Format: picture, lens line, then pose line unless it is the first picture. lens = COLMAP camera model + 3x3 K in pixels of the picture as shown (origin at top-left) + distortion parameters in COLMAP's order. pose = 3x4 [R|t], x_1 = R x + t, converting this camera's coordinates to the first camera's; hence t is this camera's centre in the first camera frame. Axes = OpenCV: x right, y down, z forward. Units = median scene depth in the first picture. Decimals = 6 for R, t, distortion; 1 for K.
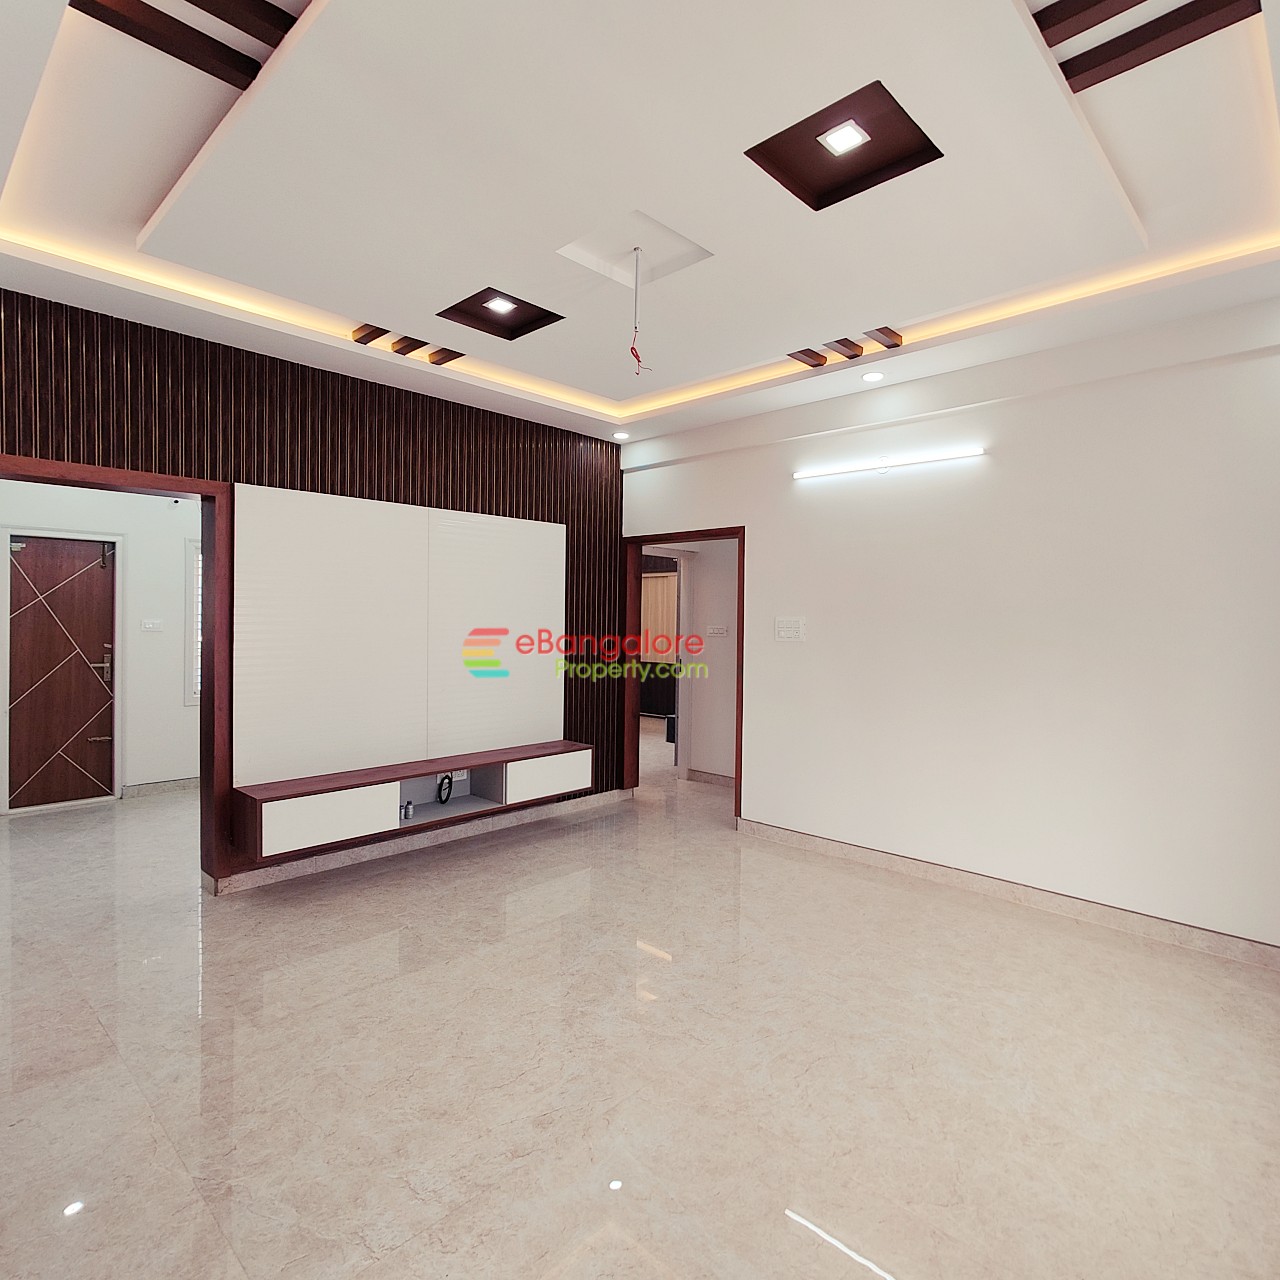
lens RADIAL K [[746.0, 0, 642.2], [0, 746.0, 637.0], [0, 0, 1]] dist [-0.003444, 0.011008]
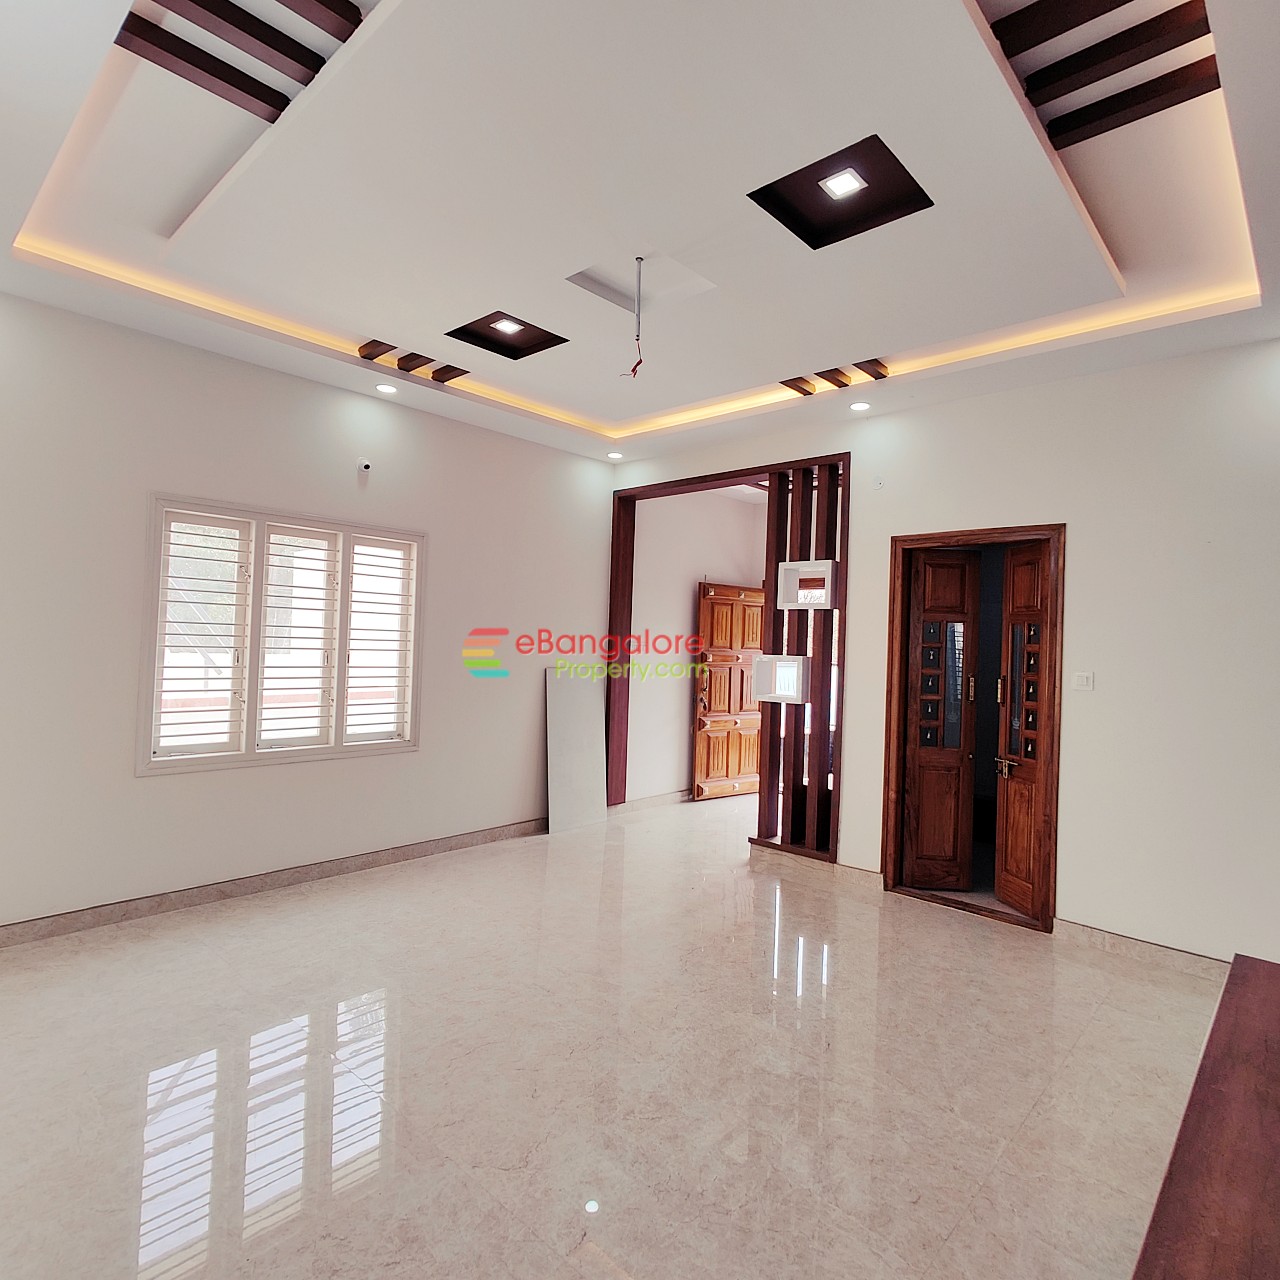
lens RADIAL K [[741.9, 0, 644.5], [0, 741.9, 637.4], [0, 0, 1]] dist [-0.000710, 0.002065]
pose [[-0.998843, -0.043878, -0.019693, -0.011755], [-0.044196, 0.998895, 0.015985, -0.025626], [0.018969, 0.016837, -0.999678, 1.455371]]
